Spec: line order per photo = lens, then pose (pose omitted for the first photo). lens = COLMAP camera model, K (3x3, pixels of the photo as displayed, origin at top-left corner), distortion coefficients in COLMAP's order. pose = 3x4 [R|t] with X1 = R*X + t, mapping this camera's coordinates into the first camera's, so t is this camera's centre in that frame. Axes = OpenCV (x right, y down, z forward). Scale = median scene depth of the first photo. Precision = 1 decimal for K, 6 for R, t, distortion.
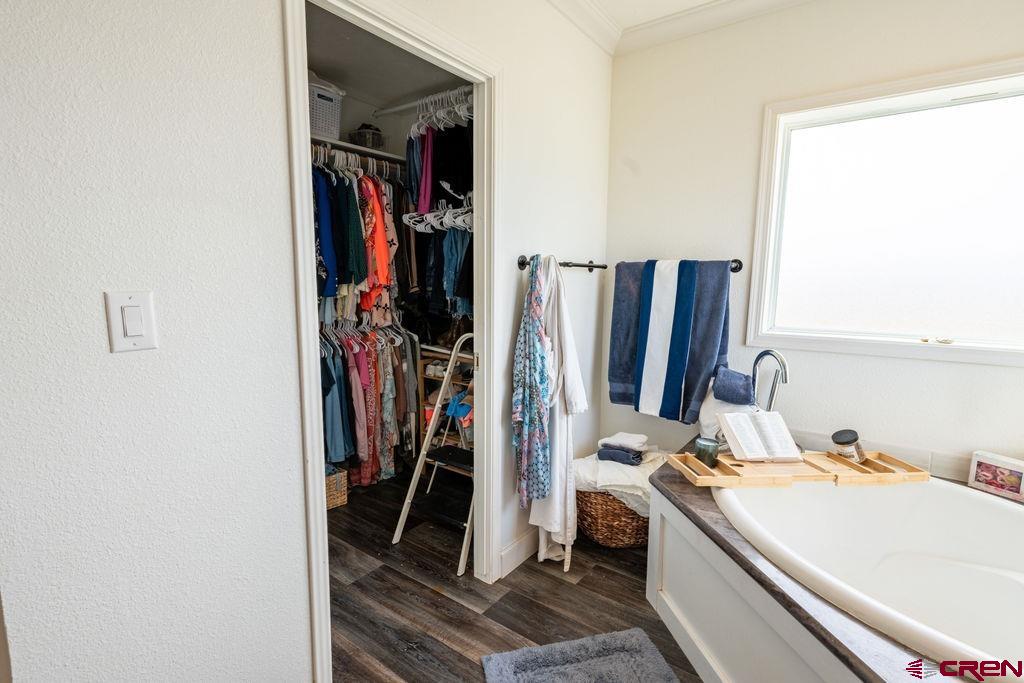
lens RADIAL K [[488.6, 0, 507.6], [0, 488.6, 345.6], [0, 0, 1]] dist [0.000266, 0.000314]
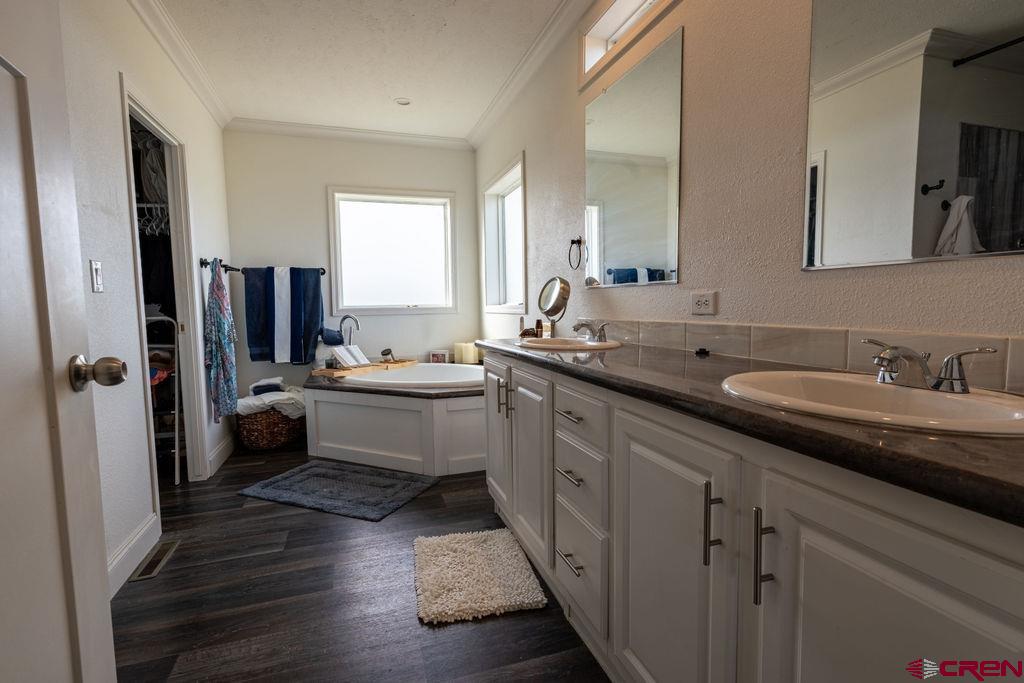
lens RADIAL K [[488.6, 0, 511.4], [0, 488.6, 344.9], [0, 0, 1]] dist [0.000266, 0.000314]
pose [[0.580086, -0.083676, 0.810246, -0.604183], [0.124017, 0.992186, 0.013678, 0.164784], [-0.805059, 0.092550, 0.585930, -0.580796]]
